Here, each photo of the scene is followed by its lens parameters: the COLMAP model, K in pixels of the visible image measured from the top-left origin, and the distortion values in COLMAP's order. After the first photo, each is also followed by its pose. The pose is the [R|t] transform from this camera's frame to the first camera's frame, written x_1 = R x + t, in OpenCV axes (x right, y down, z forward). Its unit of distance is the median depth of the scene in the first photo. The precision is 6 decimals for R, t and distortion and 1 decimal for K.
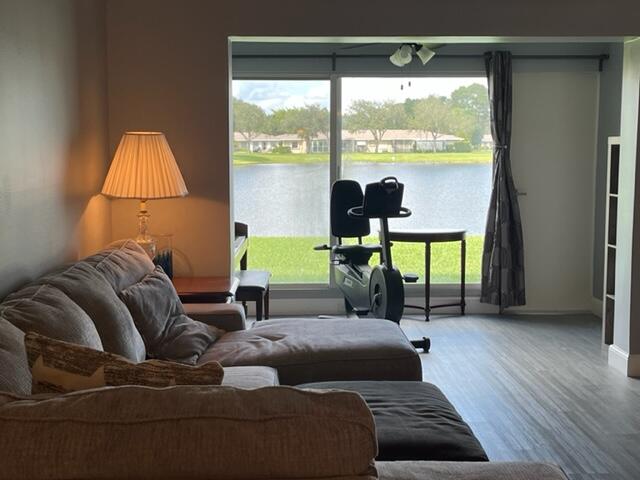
lens RADIAL K [[867.4, 0, 317.5], [0, 867.4, 246.2], [0, 0, 1]] dist [0.042786, 0.000000]
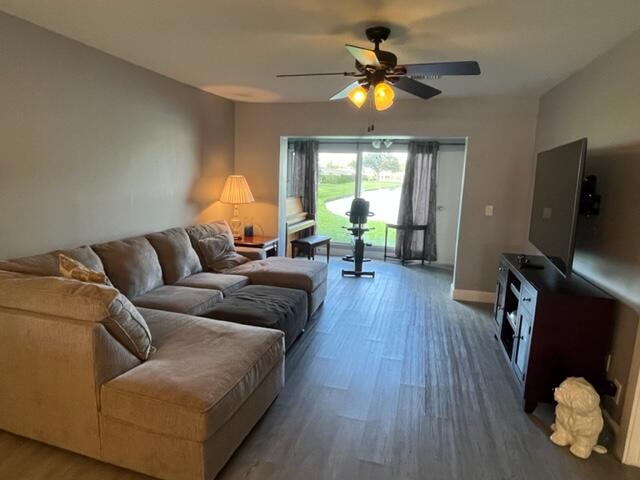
lens RADIAL K [[375.4, 0, 324.1], [0, 375.4, 238.7], [0, 0, 1]] dist [-0.006449, -0.002023]
pose [[0.953437, 0.083469, -0.289811, 0.327012], [-0.069502, 0.995884, 0.058174, -0.030130], [0.293474, -0.035322, 0.955314, 0.051581]]
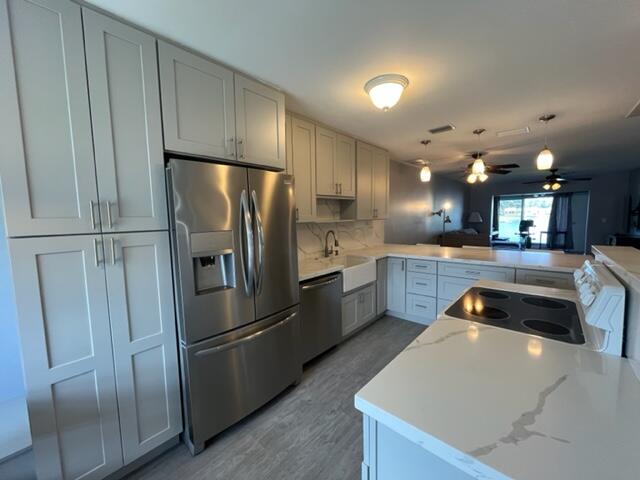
lens RADIAL K [[258.9, 0, 321.8], [0, 258.9, 238.0], [0, 0, 1]] dist [0.001005, -0.000151]
pose [[0.723796, 0.045281, -0.688527, 0.298420], [-0.063230, 0.997999, -0.000835, 0.132315], [0.687111, 0.044140, 0.725211, -1.145108]]
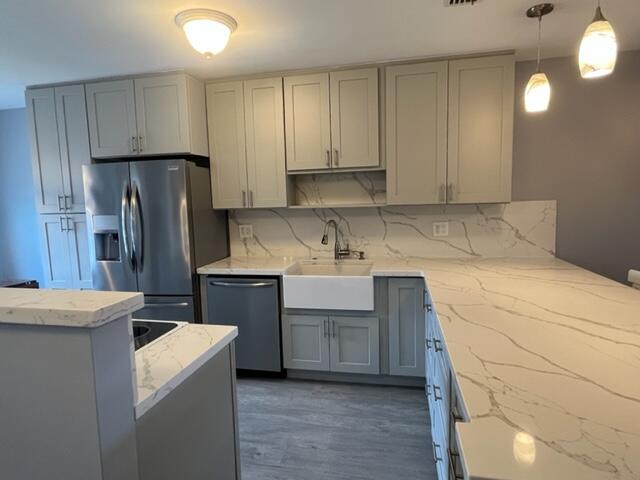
lens RADIAL K [[375.4, 0, 318.1], [0, 375.4, 236.3], [0, 0, 1]] dist [-0.006449, -0.002023]
pose [[-0.246269, 0.109241, -0.963025, 0.486783], [-0.085874, 0.987260, 0.133950, 0.055173], [0.965390, 0.115687, -0.233750, -0.524613]]
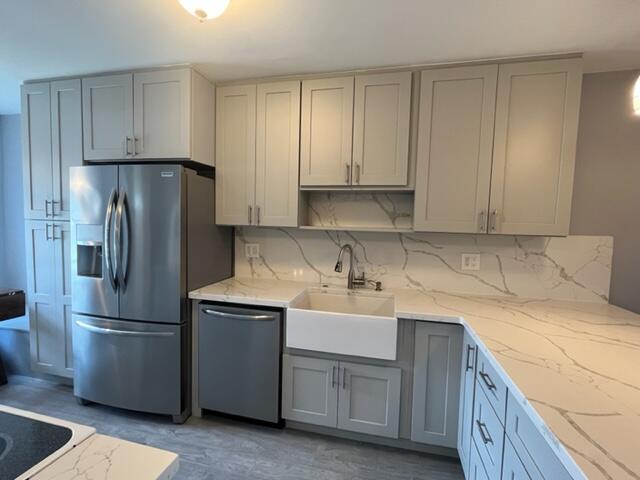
lens RADIAL K [[296.8, 0, 320.8], [0, 296.8, 239.1], [0, 0, 1]] dist [-0.002312, -0.000665]
pose [[-0.264015, 0.055437, -0.962924, 0.302207], [-0.139956, 0.985579, 0.095115, 0.066565], [0.954310, 0.159879, -0.252449, -0.581450]]
